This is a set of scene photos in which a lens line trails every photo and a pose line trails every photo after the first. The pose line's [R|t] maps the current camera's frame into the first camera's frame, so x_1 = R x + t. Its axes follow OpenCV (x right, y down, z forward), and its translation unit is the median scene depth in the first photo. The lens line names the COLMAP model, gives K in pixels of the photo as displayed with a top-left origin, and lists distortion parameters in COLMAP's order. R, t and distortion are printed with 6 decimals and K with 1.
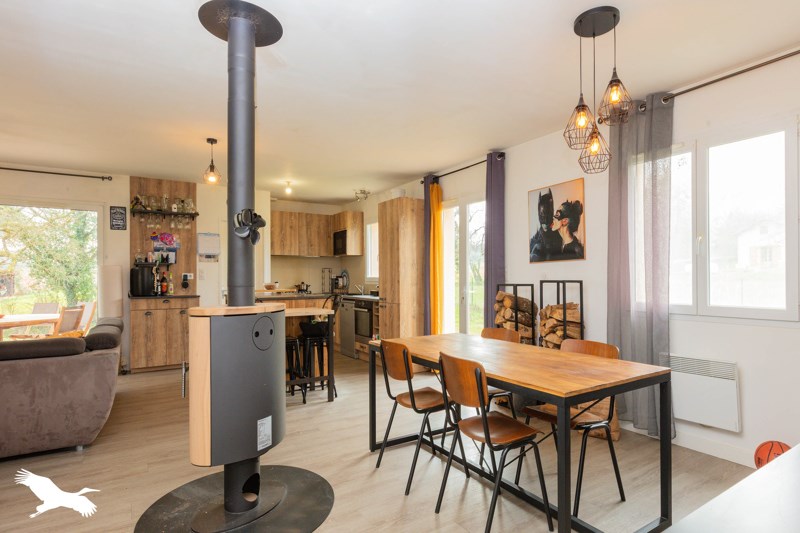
lens RADIAL K [[418.5, 0, 399.5], [0, 418.5, 277.1], [0, 0, 1]] dist [0.000005, 0.000002]
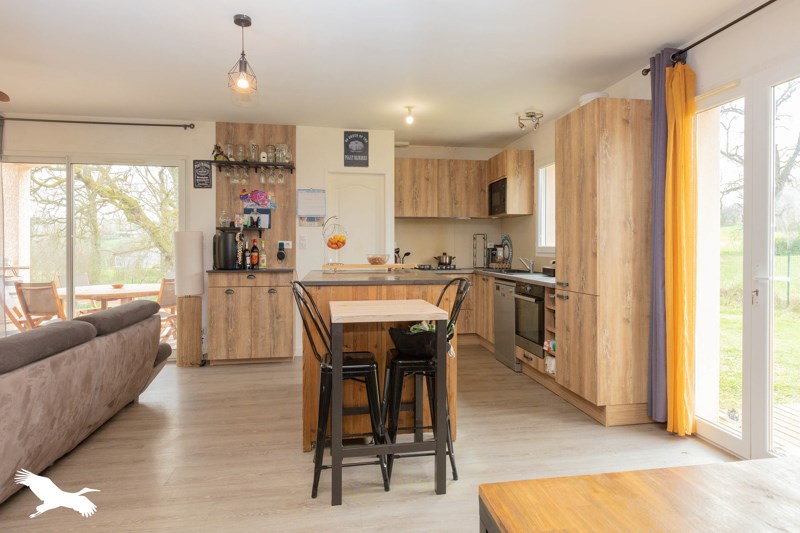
lens RADIAL K [[332.1, 0, 399.2], [0, 332.1, 249.1], [0, 0, 1]] dist [-0.000262, -0.000068]
pose [[0.867109, 0.005806, -0.498084, -0.007945], [-0.001898, 0.999963, 0.008351, 0.000511], [0.498115, -0.006296, 0.867088, 0.513089]]
